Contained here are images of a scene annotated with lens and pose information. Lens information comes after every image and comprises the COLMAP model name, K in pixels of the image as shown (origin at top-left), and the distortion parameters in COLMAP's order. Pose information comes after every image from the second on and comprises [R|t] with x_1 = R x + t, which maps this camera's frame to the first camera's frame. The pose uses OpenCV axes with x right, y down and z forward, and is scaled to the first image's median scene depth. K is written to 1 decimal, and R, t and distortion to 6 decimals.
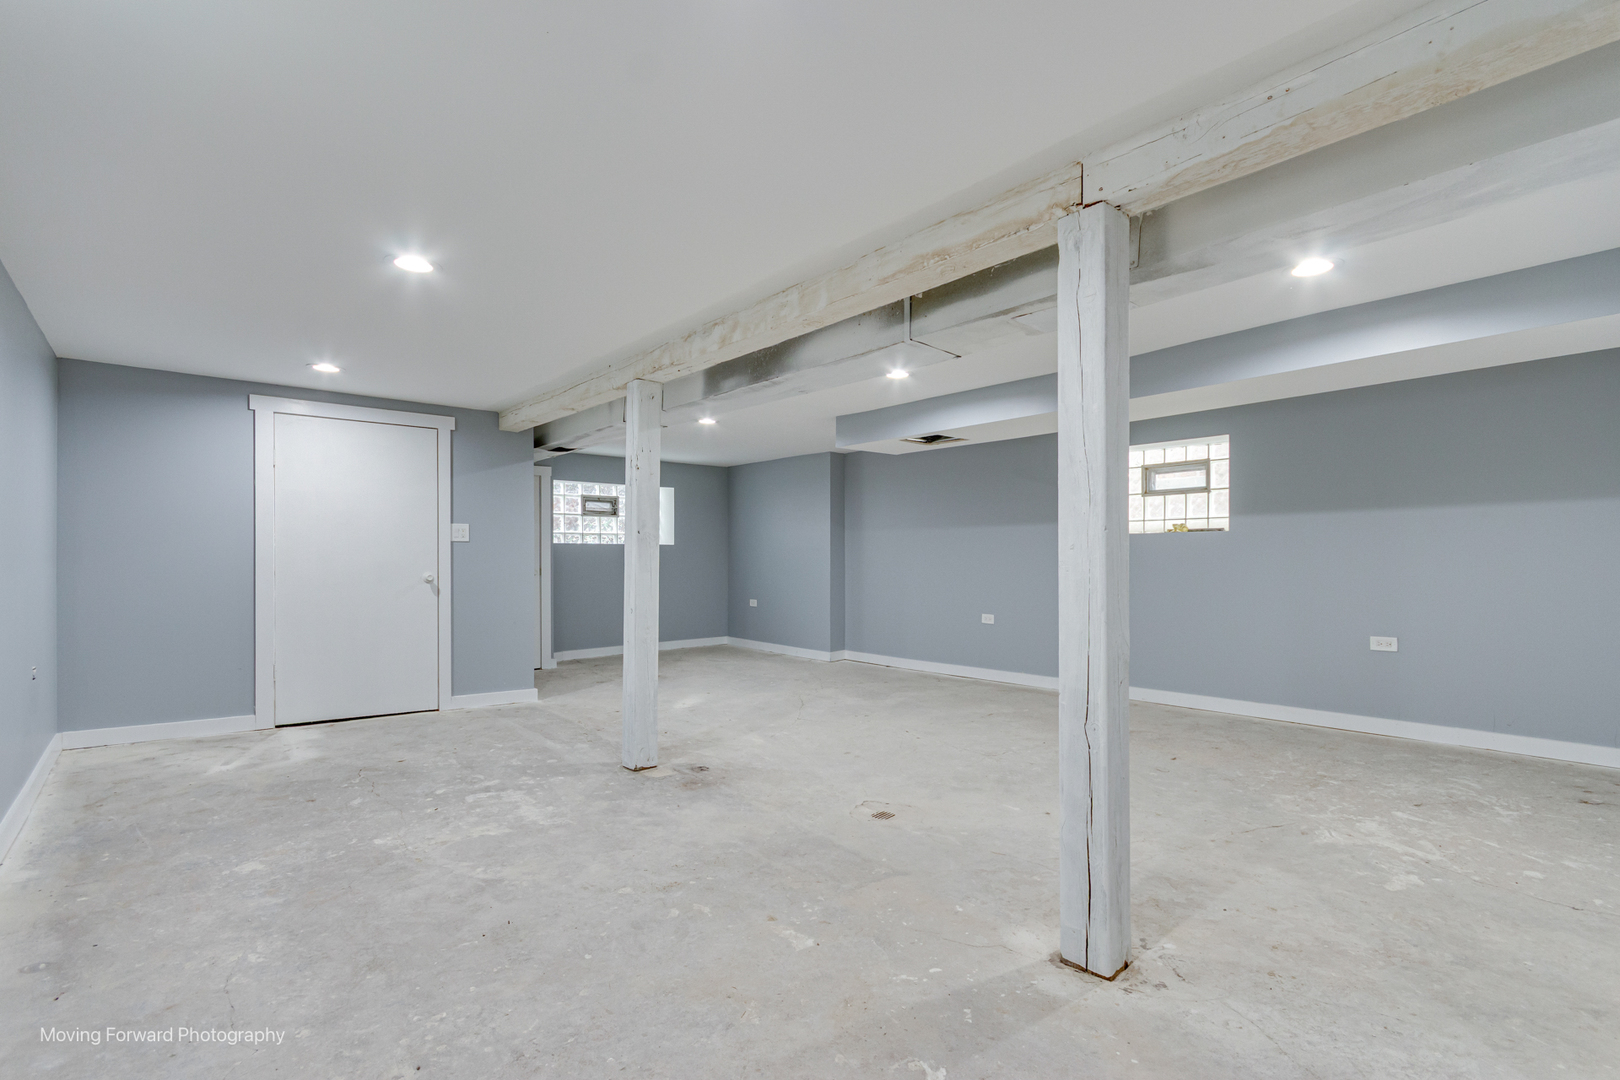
lens RADIAL K [[757.3, 0, 812.3], [0, 757.3, 535.1], [0, 0, 1]] dist [0.003813, 0.000805]
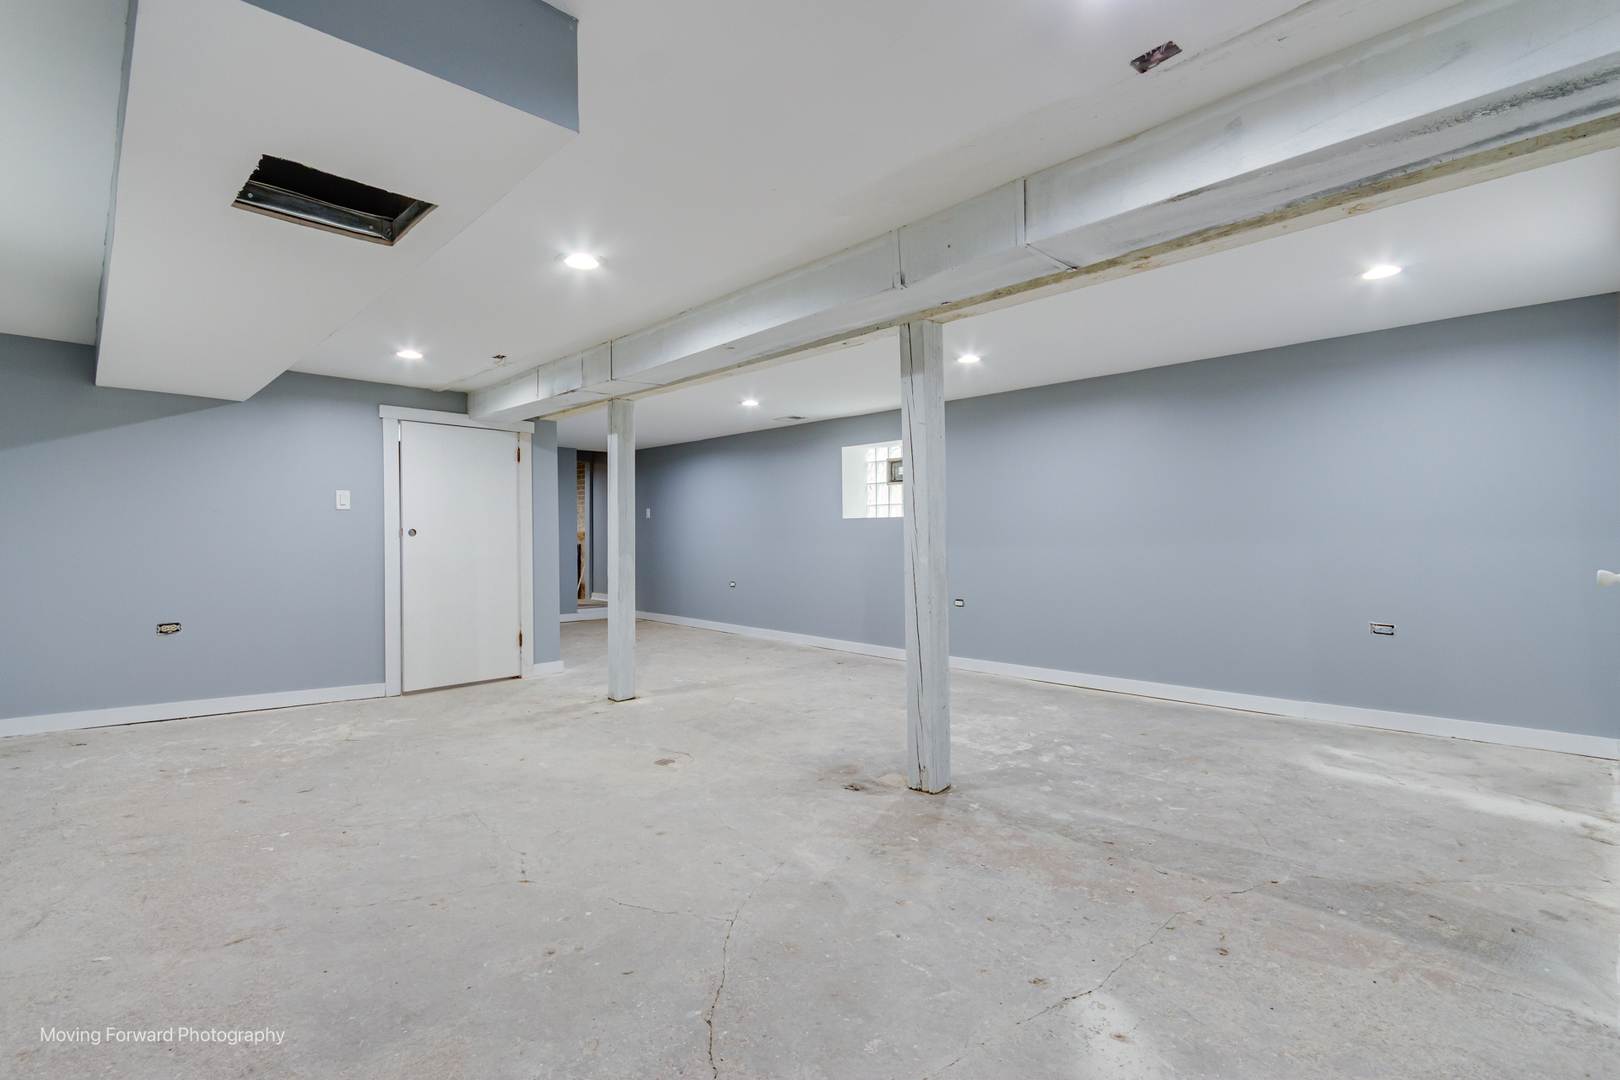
lens RADIAL K [[754.0, 0, 808.6], [0, 754.0, 520.5], [0, 0, 1]] dist [0.002136, -0.000436]
pose [[-0.998203, 0.005714, -0.059648, -0.051645], [0.008659, 0.998749, -0.049244, 0.056885], [0.059292, -0.049672, -0.997004, 1.937050]]
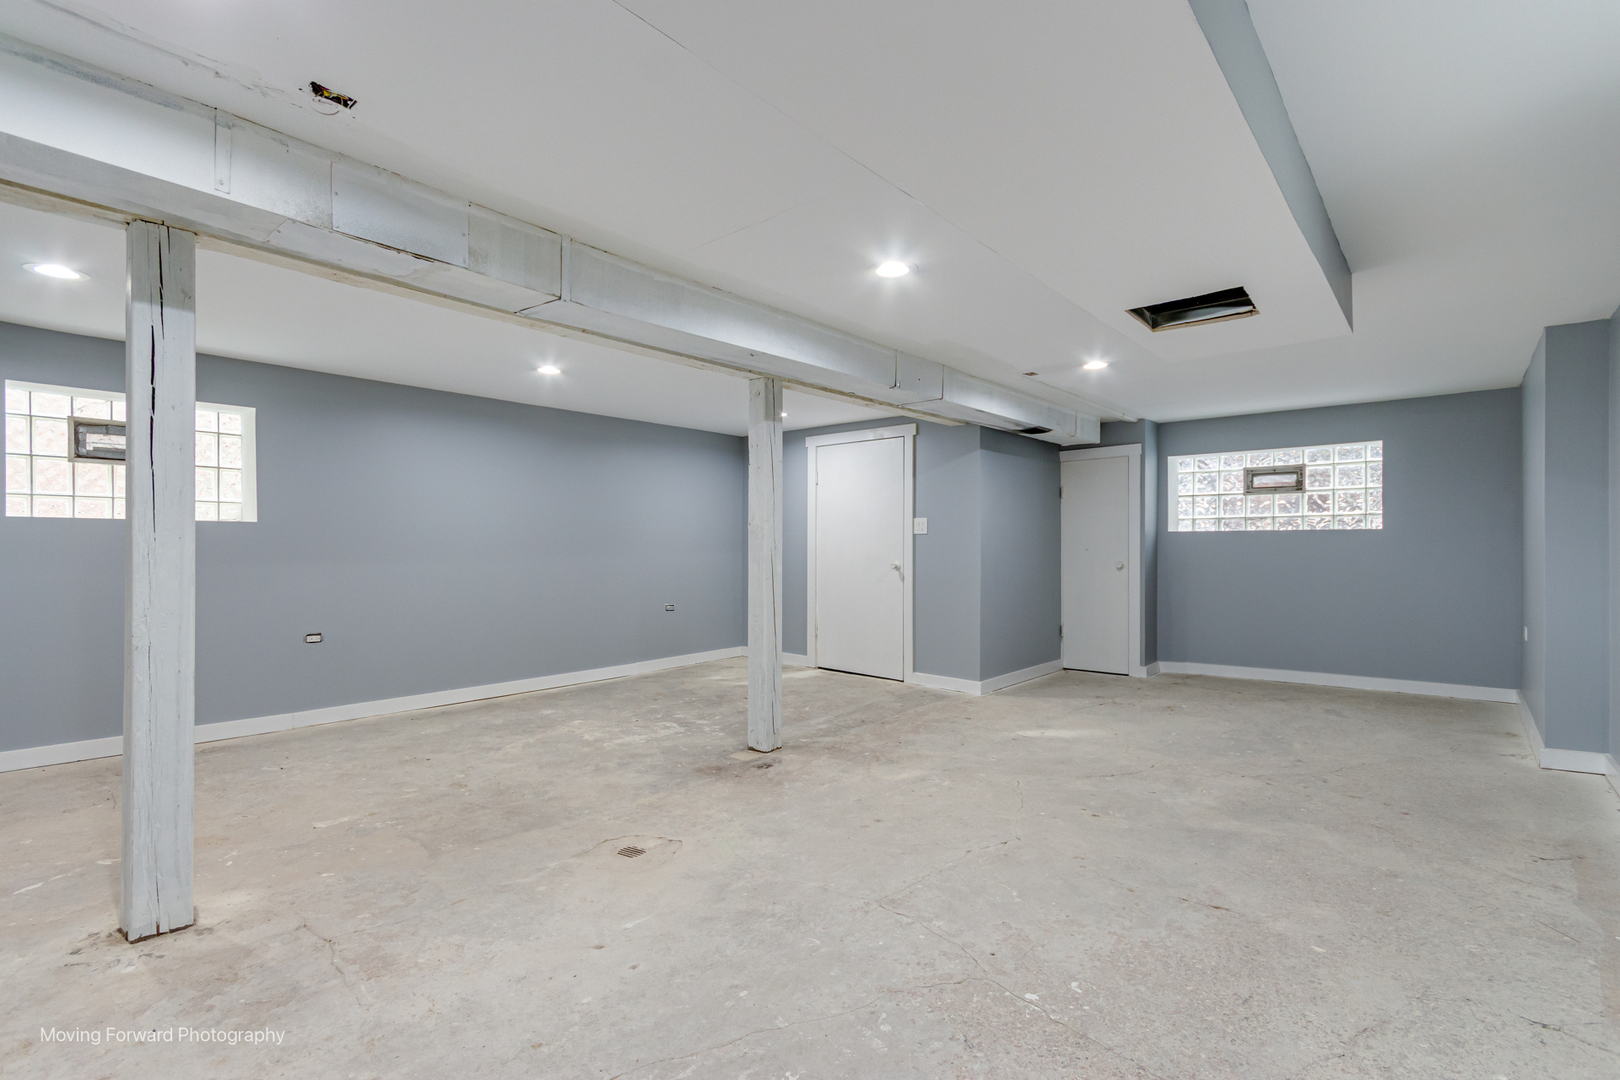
lens RADIAL K [[757.3, 0, 812.3], [0, 757.3, 535.1], [0, 0, 1]] dist [0.003813, 0.000805]
pose [[0.156841, -0.016740, -0.987482, 0.868552], [0.028686, 0.999512, -0.012388, 0.027700], [0.987207, -0.026384, 0.157245, 0.962526]]
